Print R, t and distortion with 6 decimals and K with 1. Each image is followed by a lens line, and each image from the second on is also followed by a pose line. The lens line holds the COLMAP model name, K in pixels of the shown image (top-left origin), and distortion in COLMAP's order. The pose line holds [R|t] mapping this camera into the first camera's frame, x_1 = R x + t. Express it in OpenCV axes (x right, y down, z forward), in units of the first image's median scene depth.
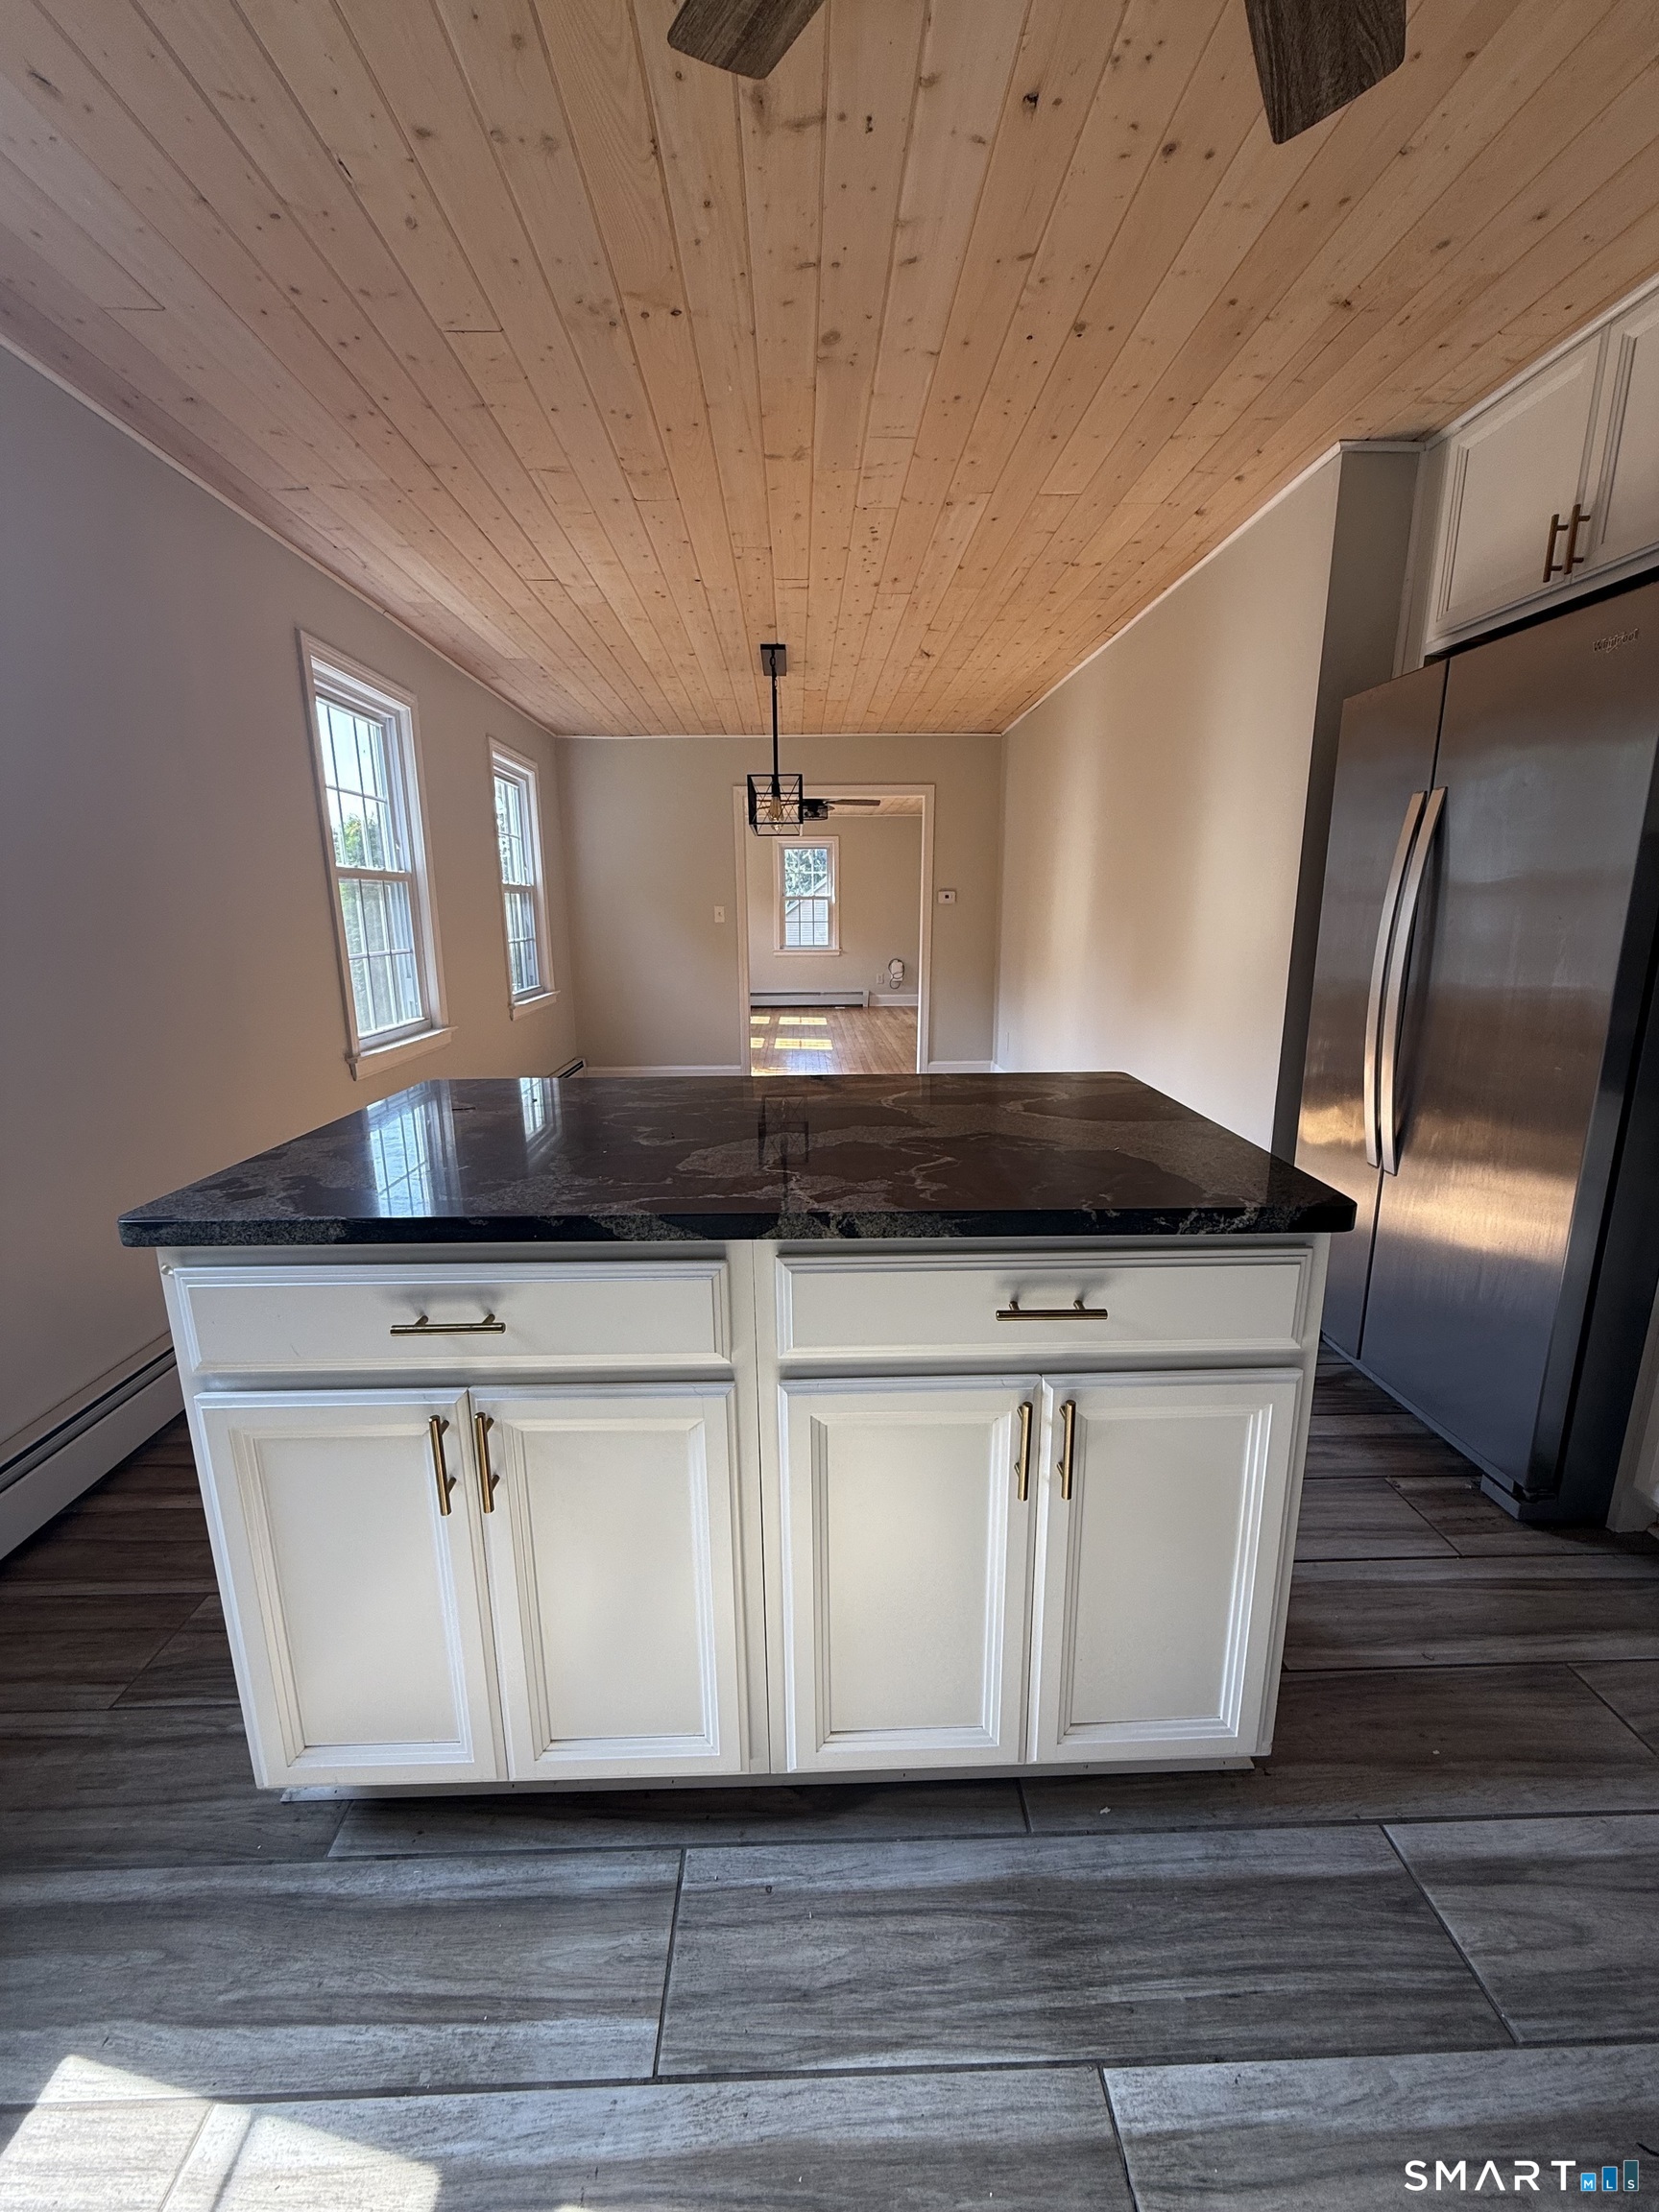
lens RADIAL K [[884.6, 0, 822.2], [0, 884.6, 1096.0], [0, 0, 1]] dist [-0.002685, 0.001738]
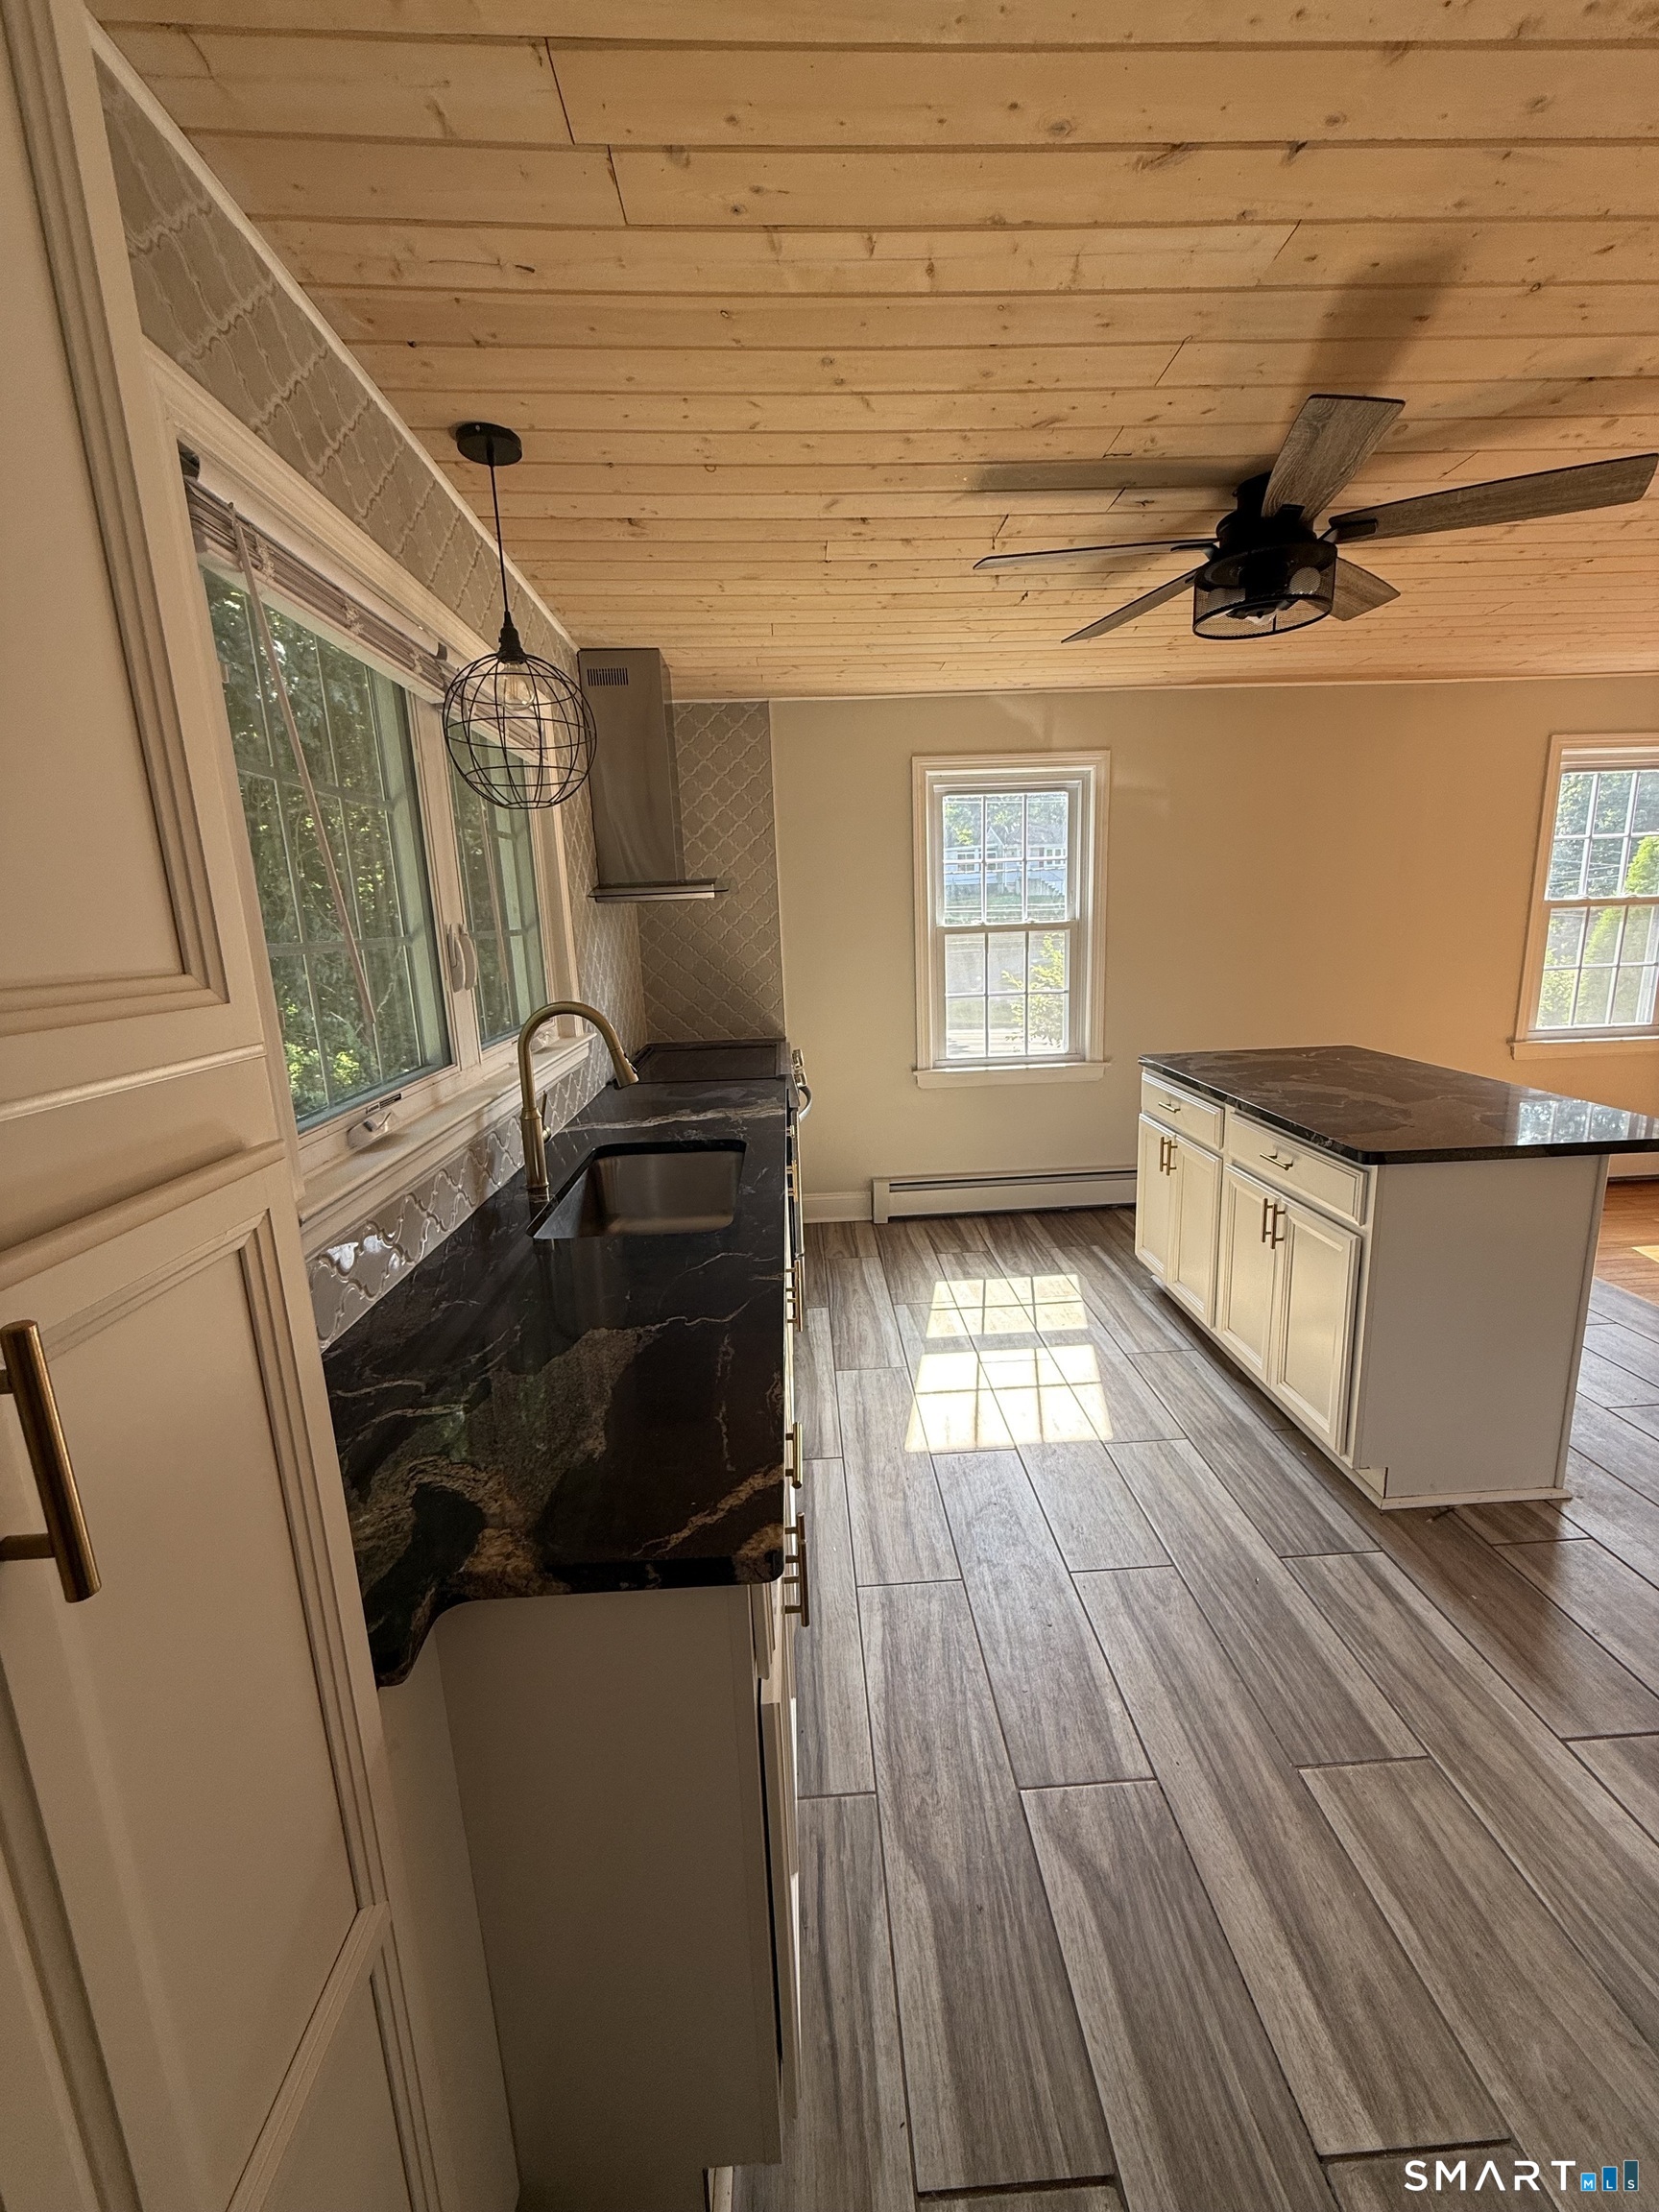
lens RADIAL K [[884.6, 0, 835.5], [0, 884.6, 1098.0], [0, 0, 1]] dist [-0.002685, 0.001738]
pose [[0.024719, 0.215174, -0.976263, 1.777245], [-0.173367, 0.962687, 0.207792, -0.142500], [0.984547, 0.164115, 0.061101, -0.222251]]
